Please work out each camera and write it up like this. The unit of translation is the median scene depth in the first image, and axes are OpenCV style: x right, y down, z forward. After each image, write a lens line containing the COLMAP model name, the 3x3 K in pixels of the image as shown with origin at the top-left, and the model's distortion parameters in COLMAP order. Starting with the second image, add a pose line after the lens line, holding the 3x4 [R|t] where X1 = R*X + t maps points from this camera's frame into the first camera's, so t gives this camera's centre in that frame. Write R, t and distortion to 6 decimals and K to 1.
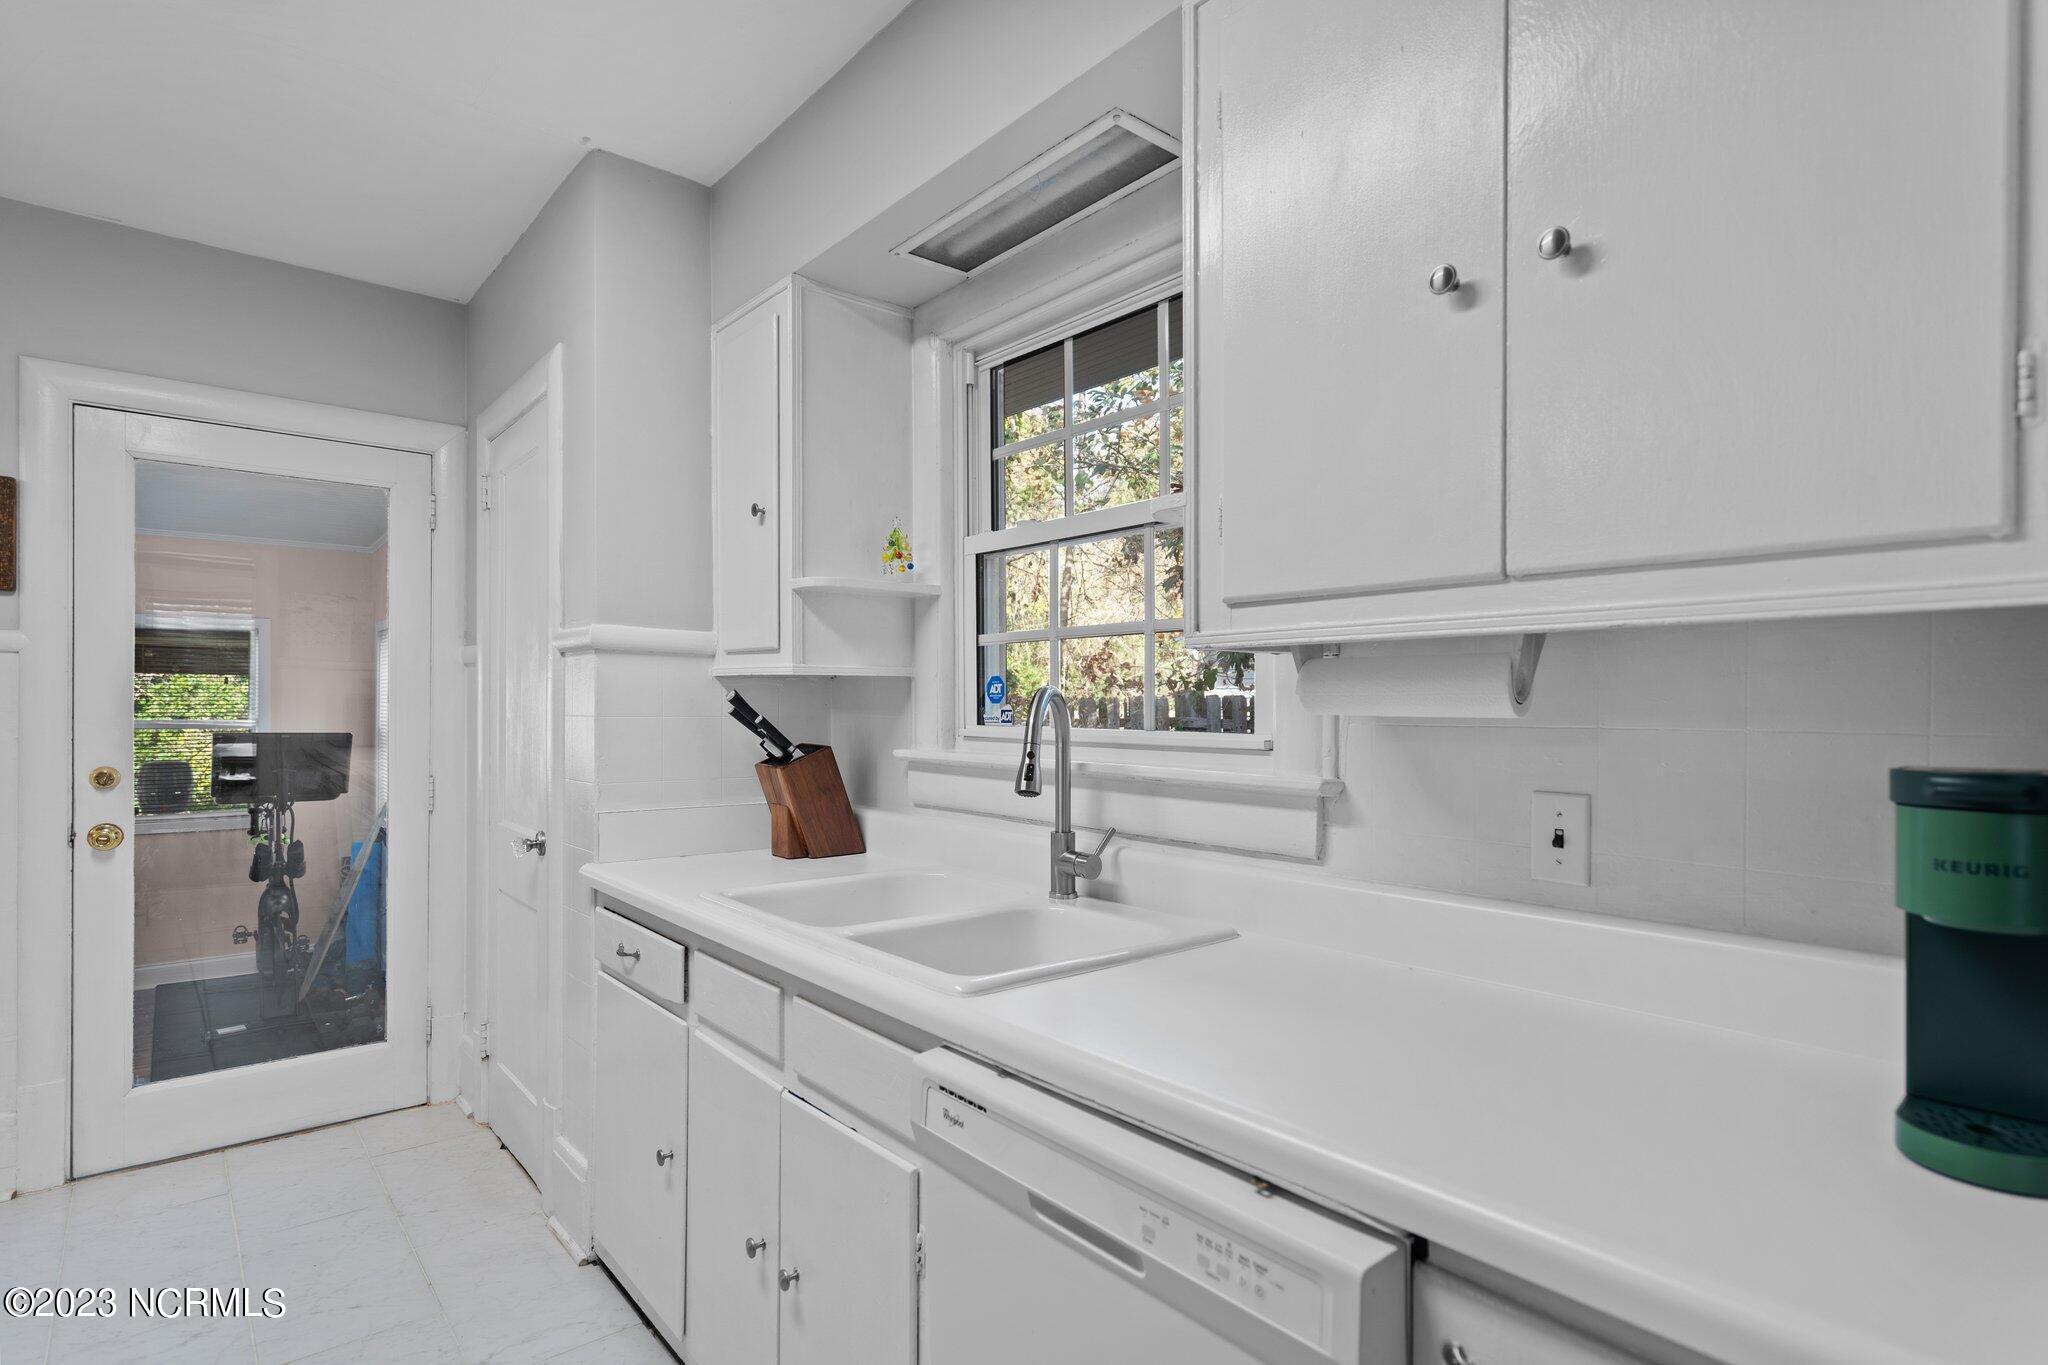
lens RADIAL K [[1023.6, 0, 1021.7], [0, 1023.6, 706.9], [0, 0, 1]] dist [-0.001290, -0.000240]
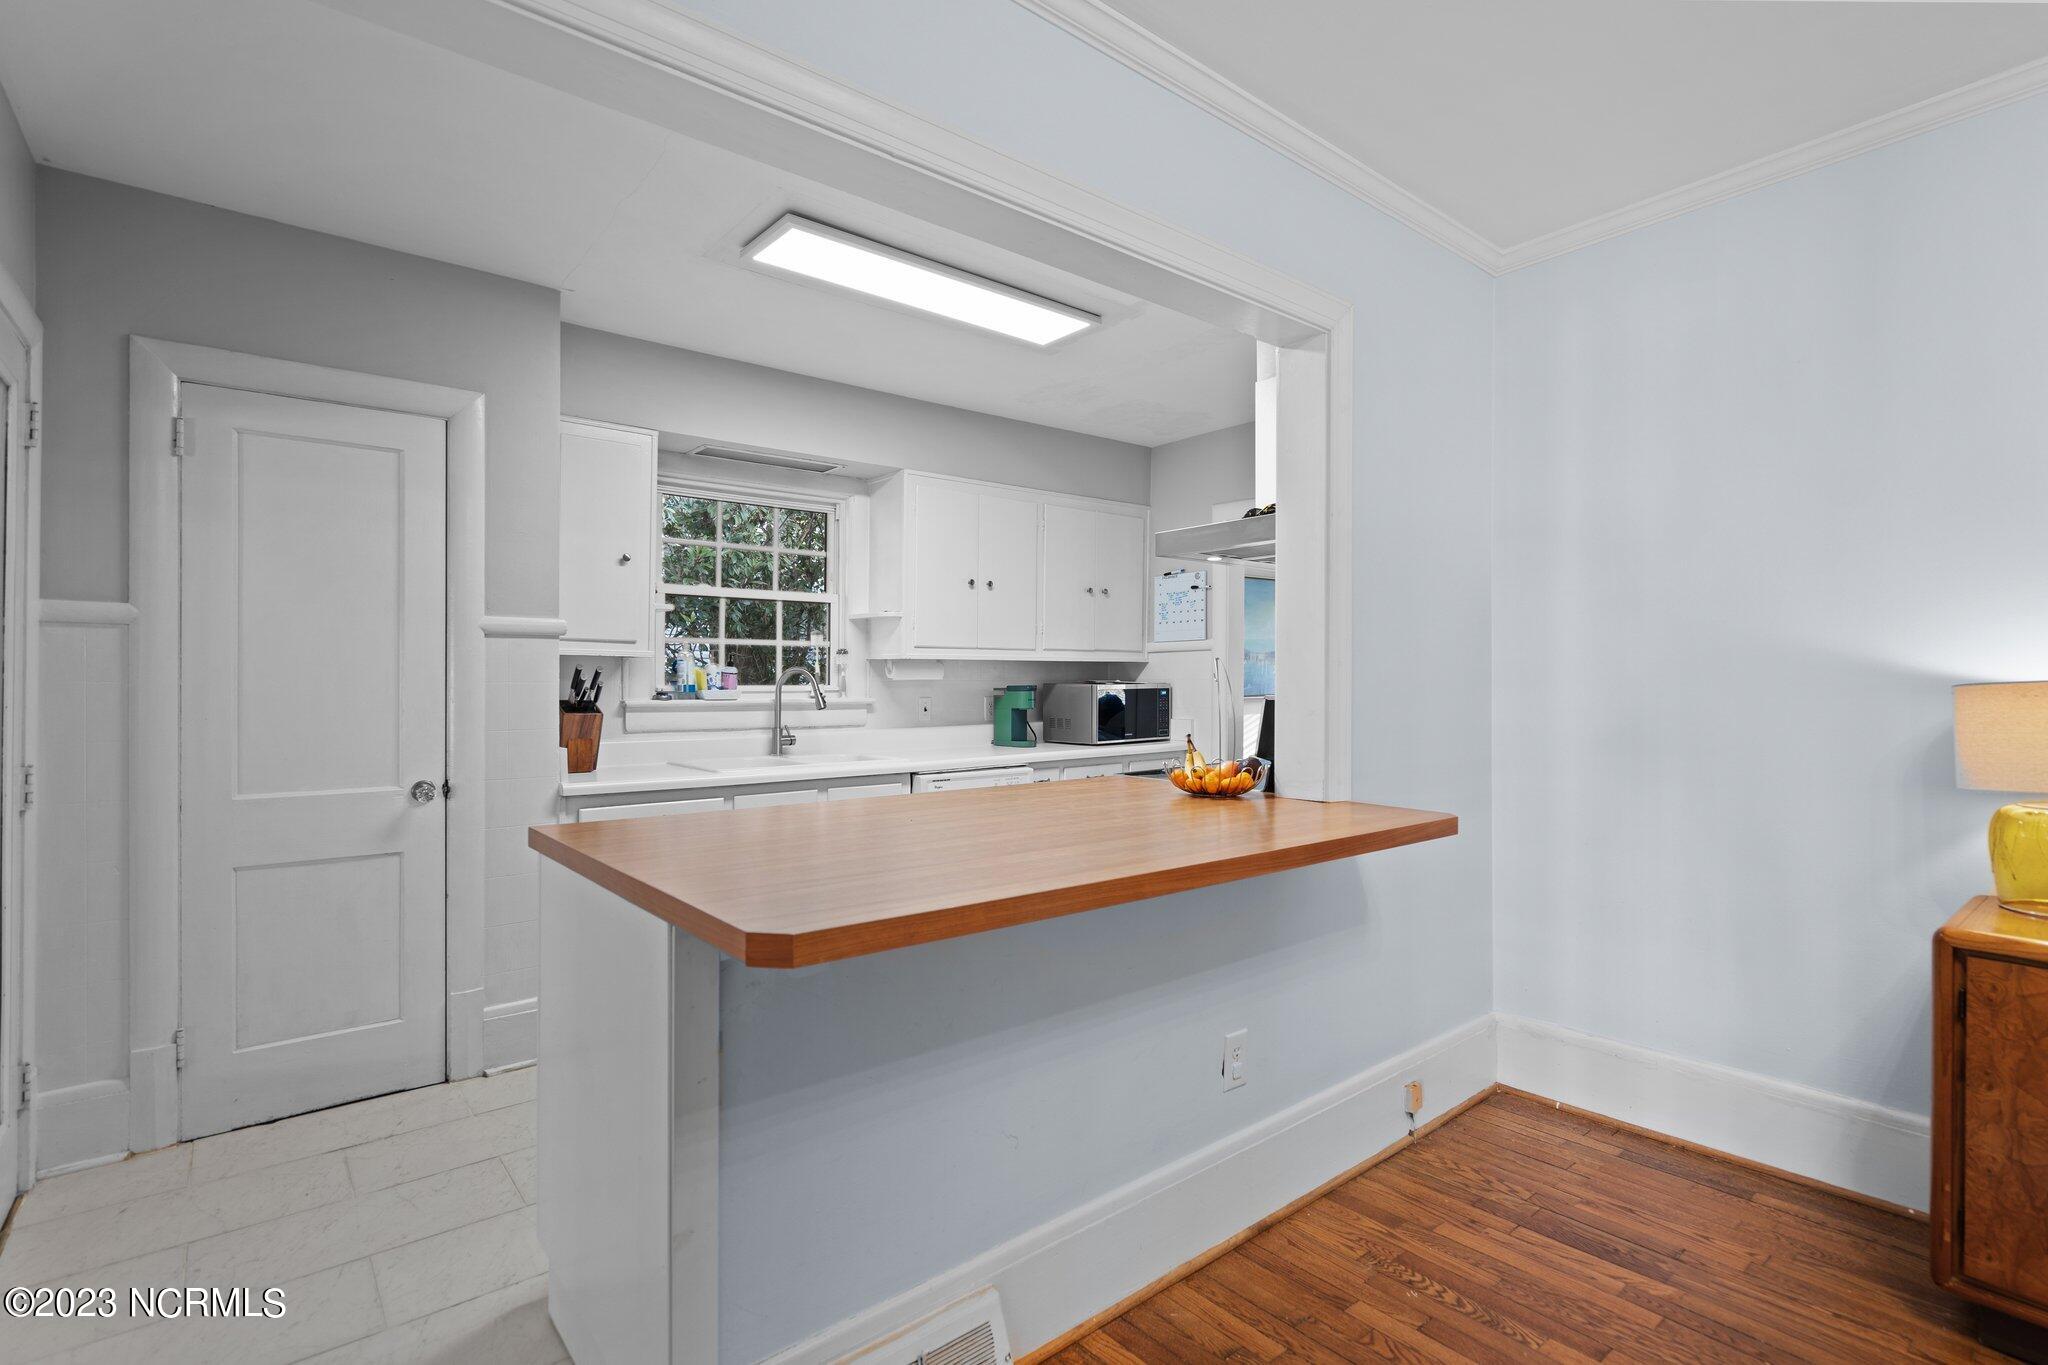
lens RADIAL K [[975.8, 0, 1024.0], [0, 975.8, 682.5], [0, 0, 1]] dist [0.001435, 0.000191]
pose [[0.009777, -0.006432, 0.999932, -1.711345], [0.000371, 0.999979, 0.006429, 0.000401], [-0.999952, 0.000308, 0.009780, 0.304266]]
